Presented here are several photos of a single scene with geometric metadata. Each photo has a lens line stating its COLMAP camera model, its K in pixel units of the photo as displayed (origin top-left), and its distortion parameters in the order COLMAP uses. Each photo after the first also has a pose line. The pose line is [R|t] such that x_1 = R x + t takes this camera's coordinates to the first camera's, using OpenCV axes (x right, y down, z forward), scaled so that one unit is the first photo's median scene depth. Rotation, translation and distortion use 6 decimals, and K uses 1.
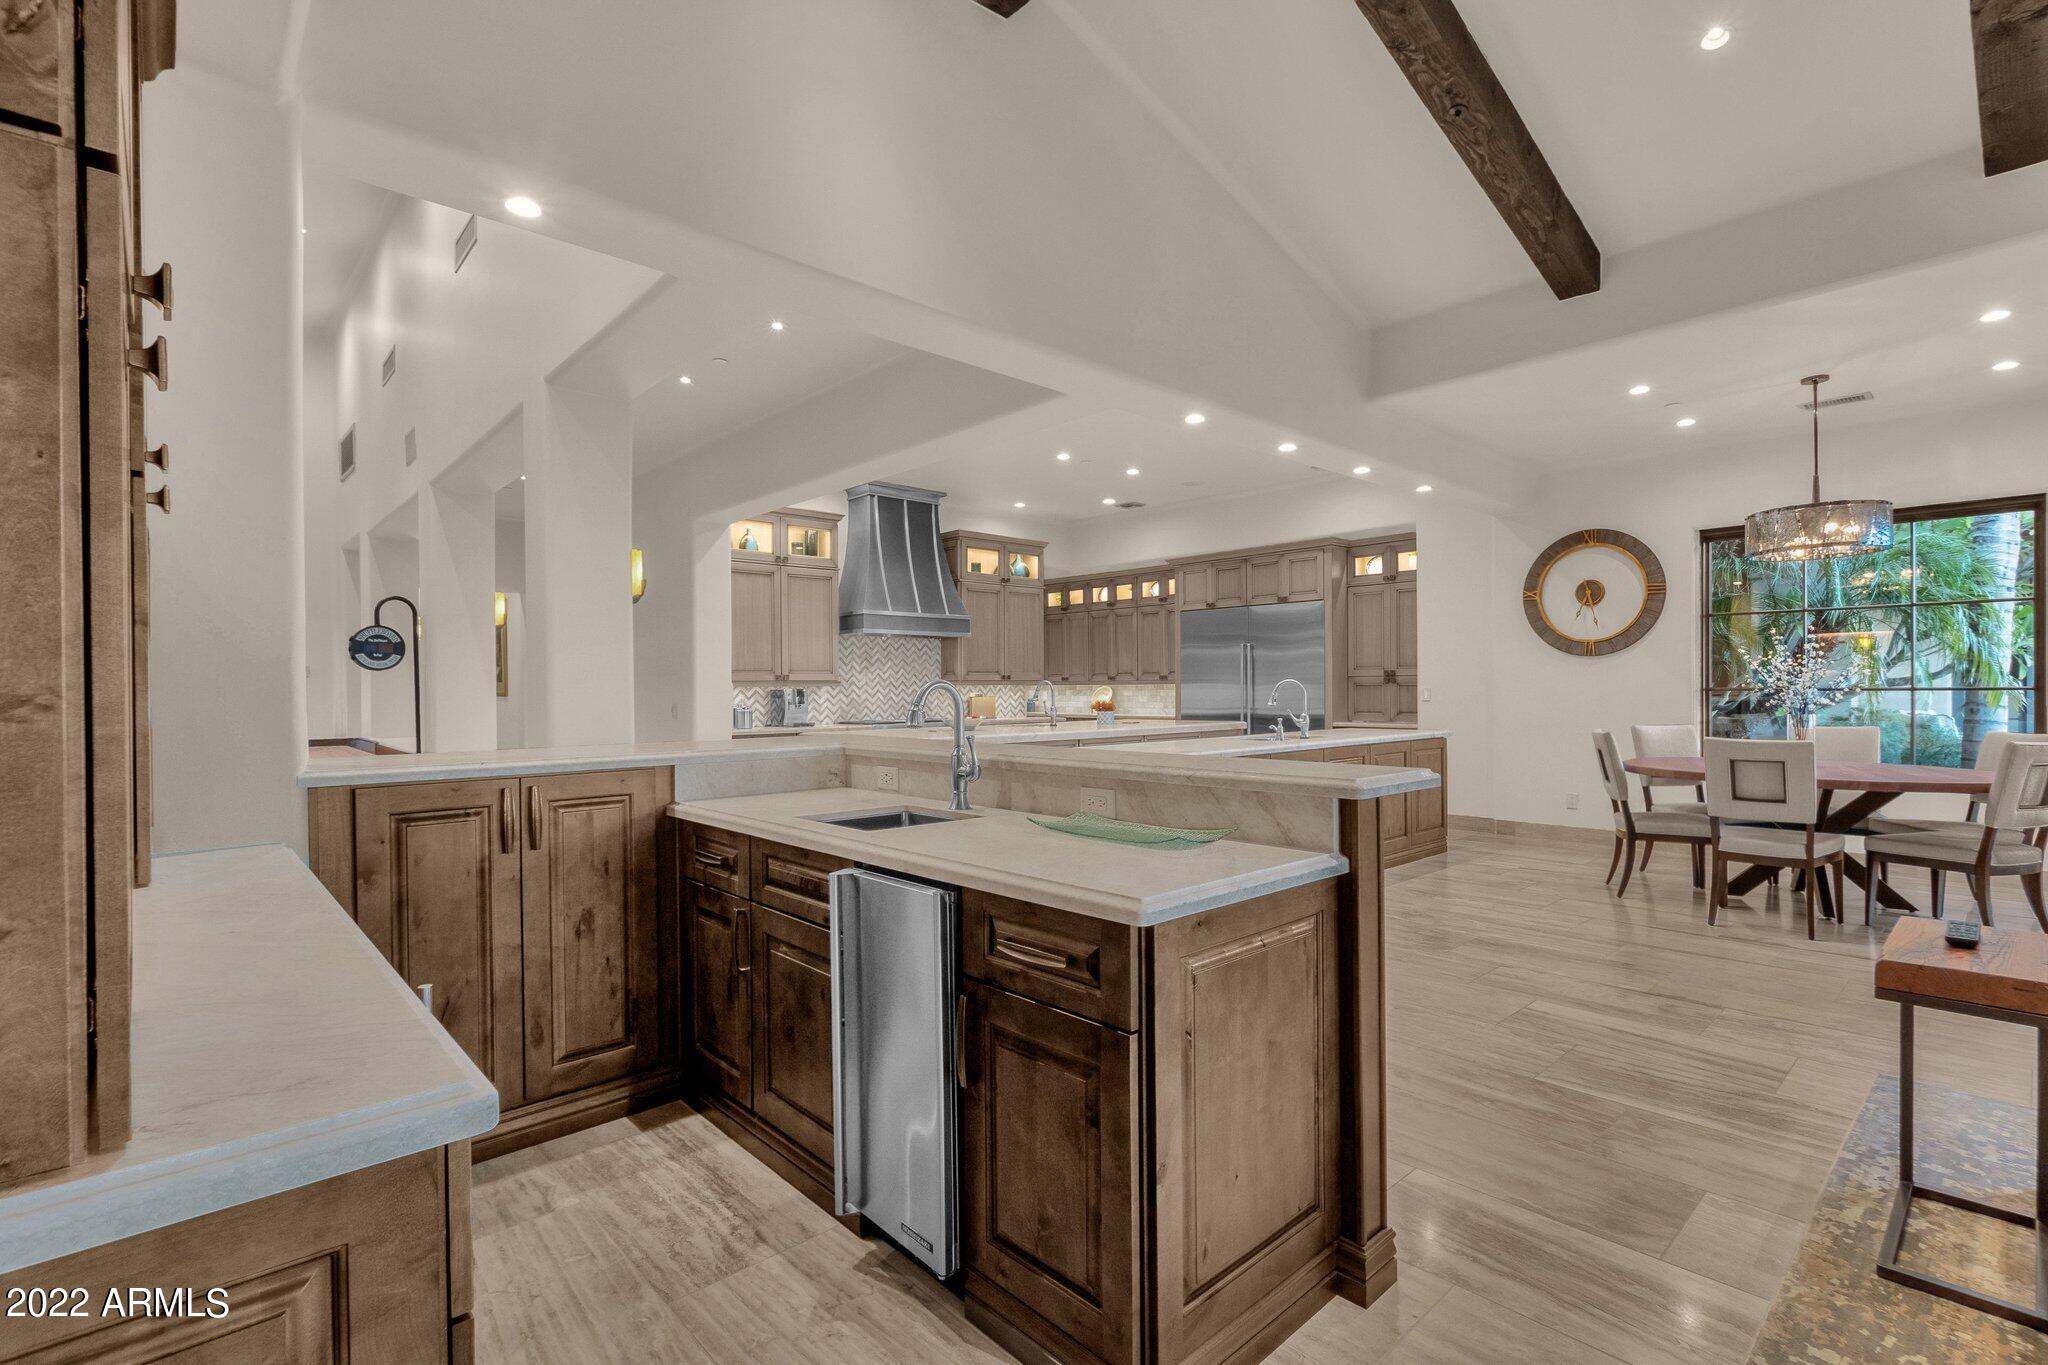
lens RADIAL K [[948.1, 0, 1033.1], [0, 948.1, 688.0], [0, 0, 1]] dist [0.000807, -0.000226]
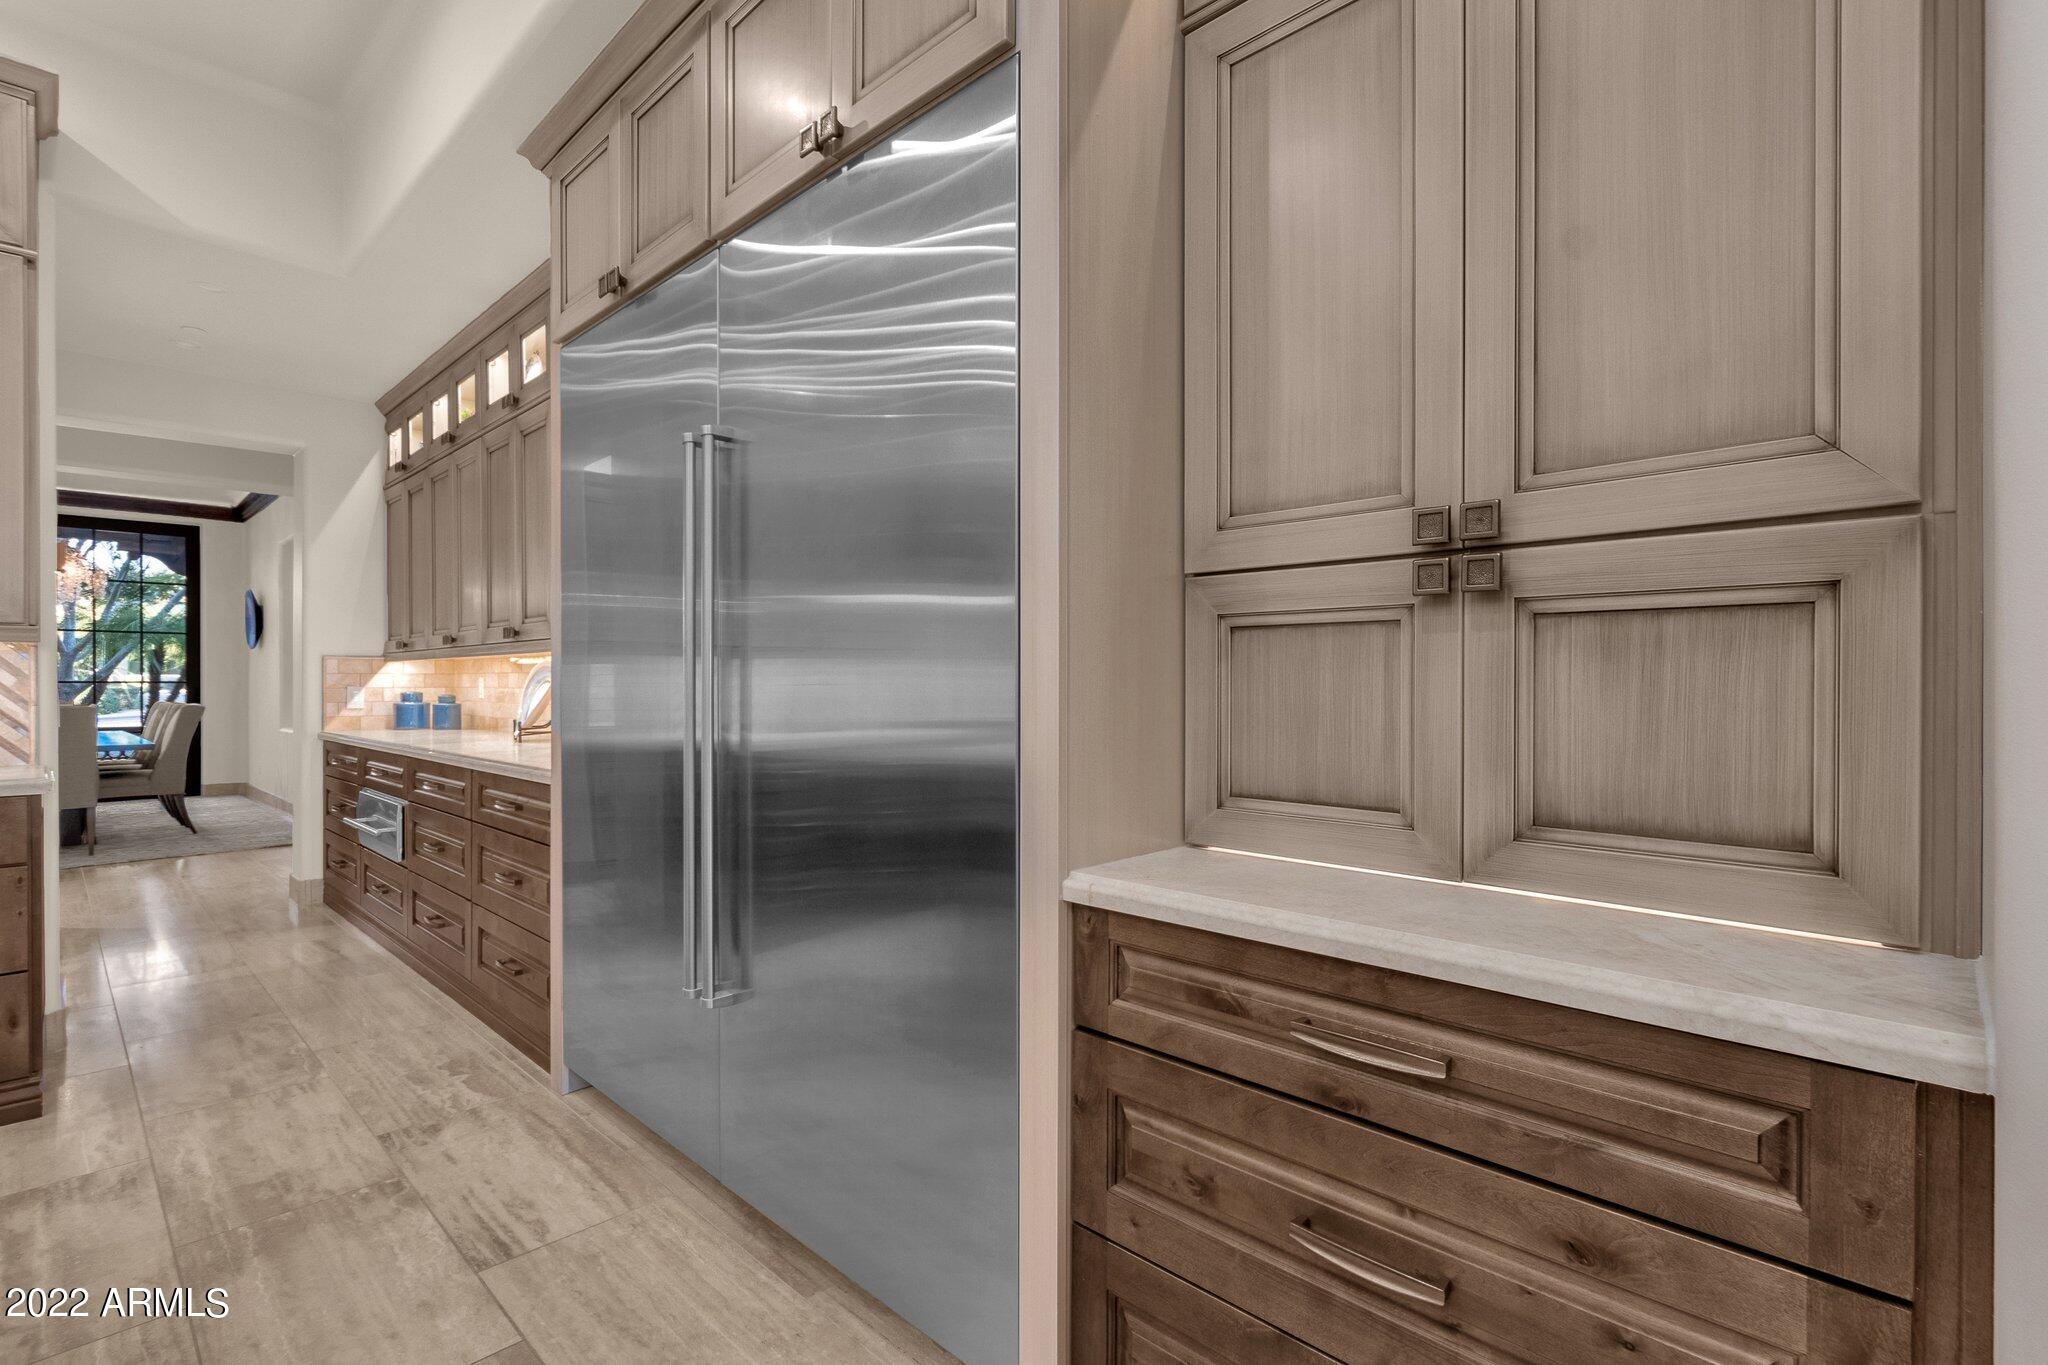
lens RADIAL K [[948.1, 0, 1028.0], [0, 948.1, 685.5], [0, 0, 1]] dist [0.000807, -0.000226]
pose [[0.998433, 0.004020, 0.055813, 0.675099], [-0.004250, 0.999983, 0.004008, 0.015282], [-0.055796, -0.004239, 0.998433, 1.910245]]
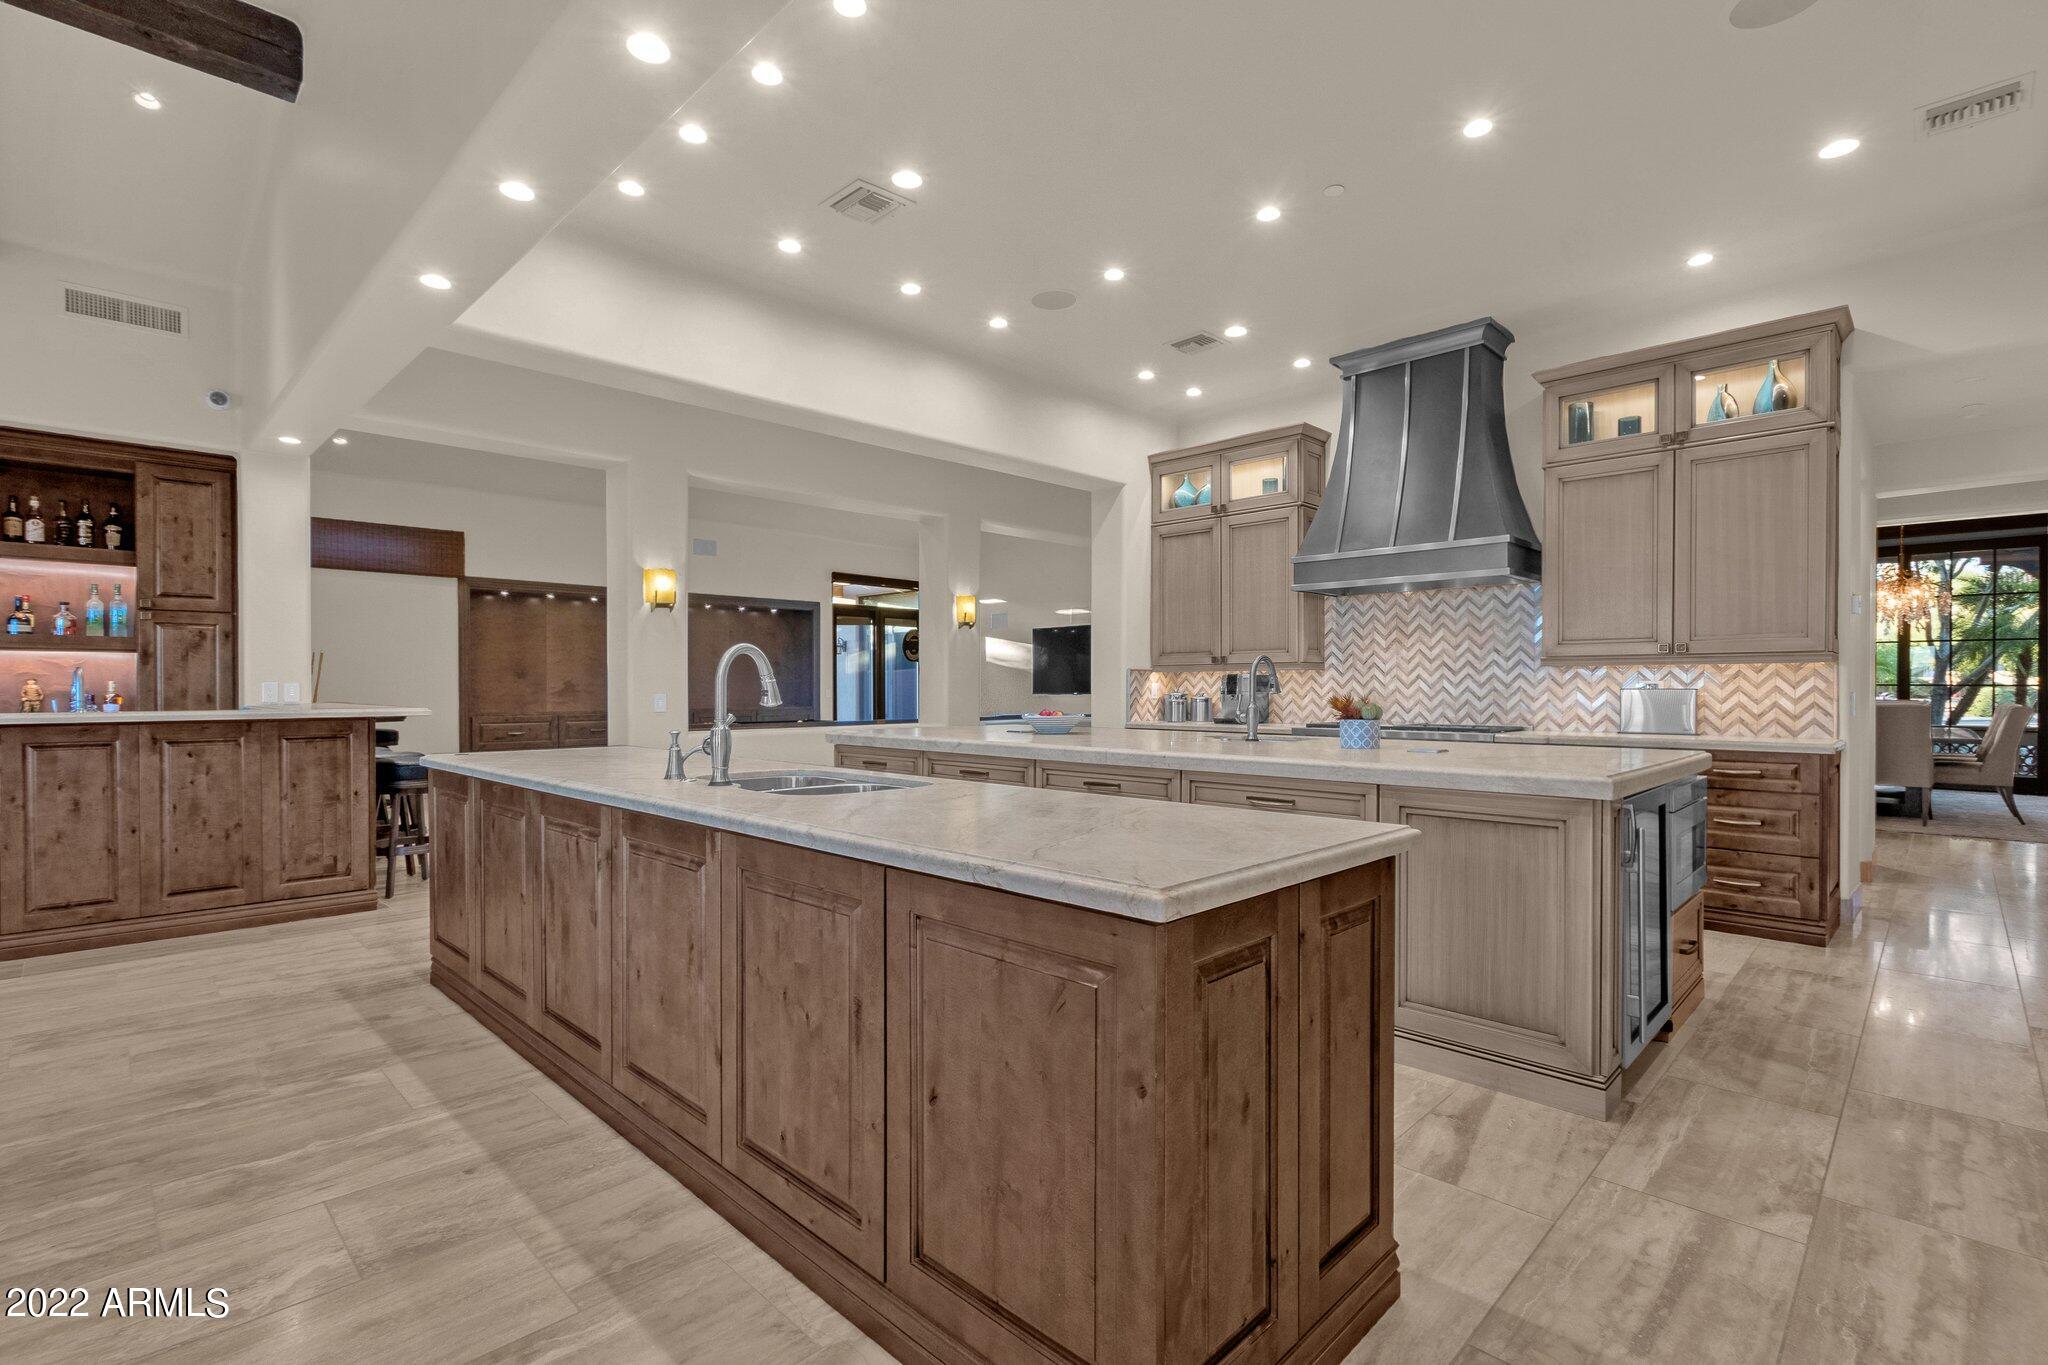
lens RADIAL K [[948.1, 0, 1015.7], [0, 948.1, 689.7], [0, 0, 1]] dist [0.000807, -0.000226]
pose [[0.039401, 0.010393, -0.999169, 1.049550], [0.000256, 0.999946, 0.010412, 0.010686], [0.999223, -0.000666, 0.039396, 1.650748]]
